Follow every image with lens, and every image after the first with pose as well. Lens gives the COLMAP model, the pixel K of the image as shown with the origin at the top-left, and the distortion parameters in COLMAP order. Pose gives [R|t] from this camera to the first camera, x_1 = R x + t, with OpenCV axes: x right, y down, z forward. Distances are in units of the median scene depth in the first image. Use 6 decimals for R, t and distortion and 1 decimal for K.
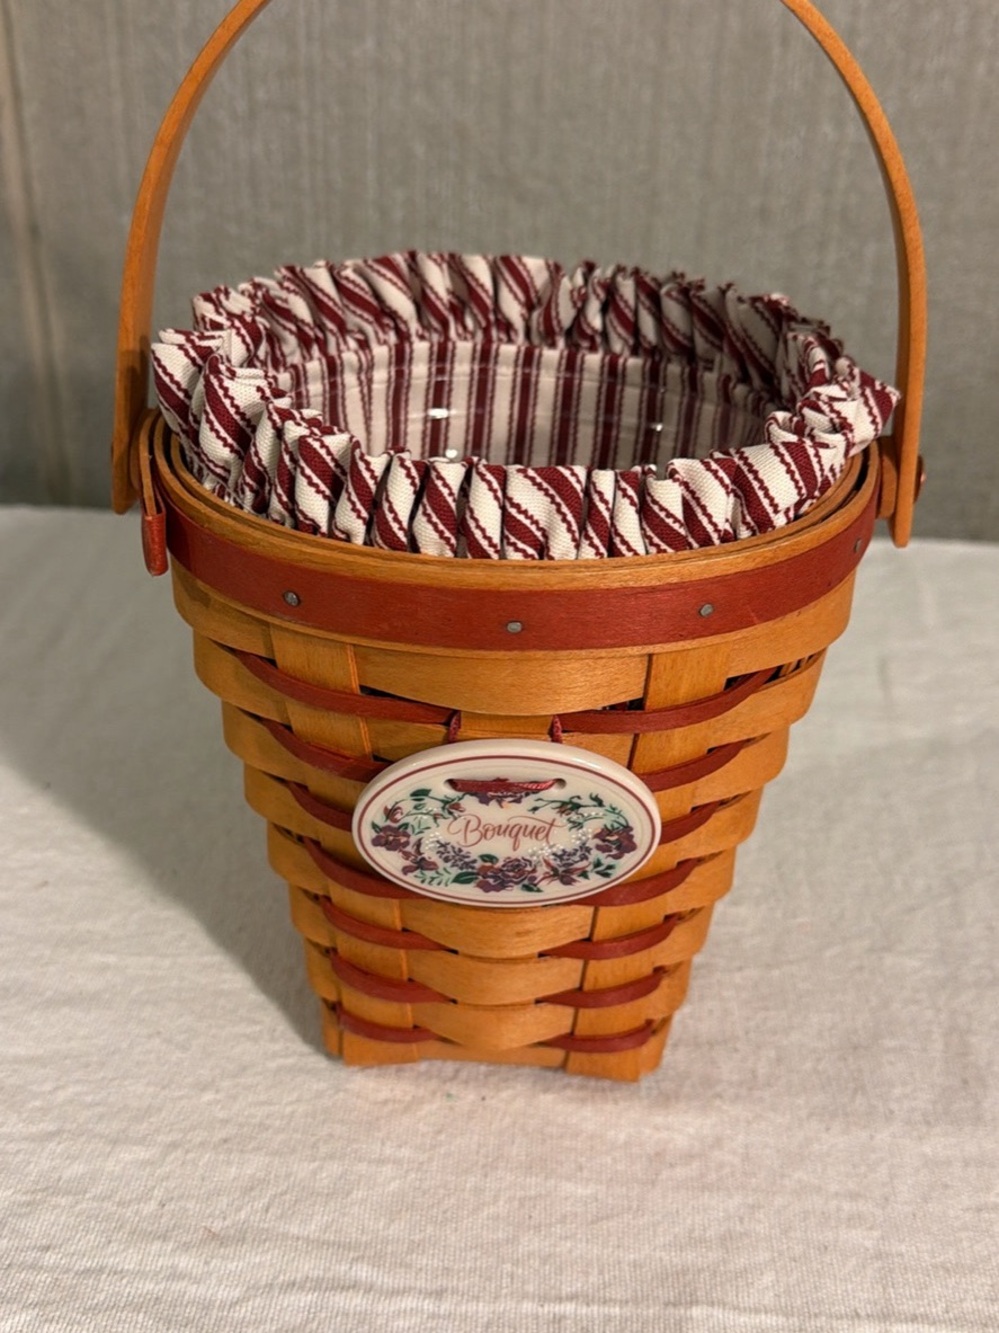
lens RADIAL K [[1680.0, 0, 457.1], [0, 1680.0, 663.0], [0, 0, 1]] dist [0.315327, -1.034898]
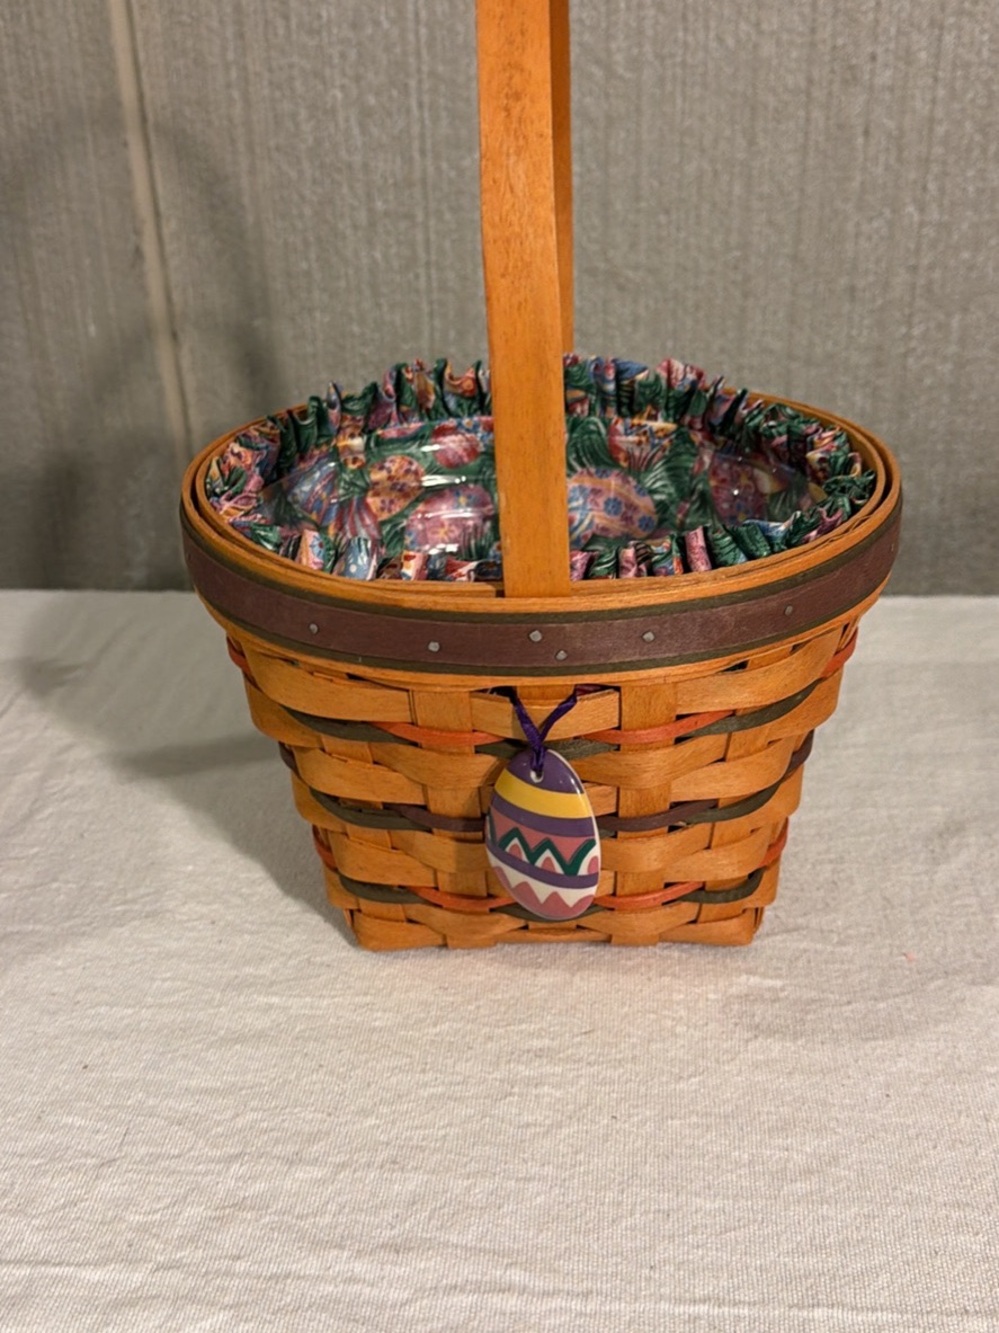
lens RADIAL K [[1659.6, 0, 457.1], [0, 1659.6, 667.9], [0, 0, 1]] dist [0.267510, -0.805886]
pose [[0.997686, -0.027172, -0.062329, -0.013342], [0.025438, 0.999271, -0.028454, -0.012027], [0.063057, 0.026802, 0.997650, -0.114868]]
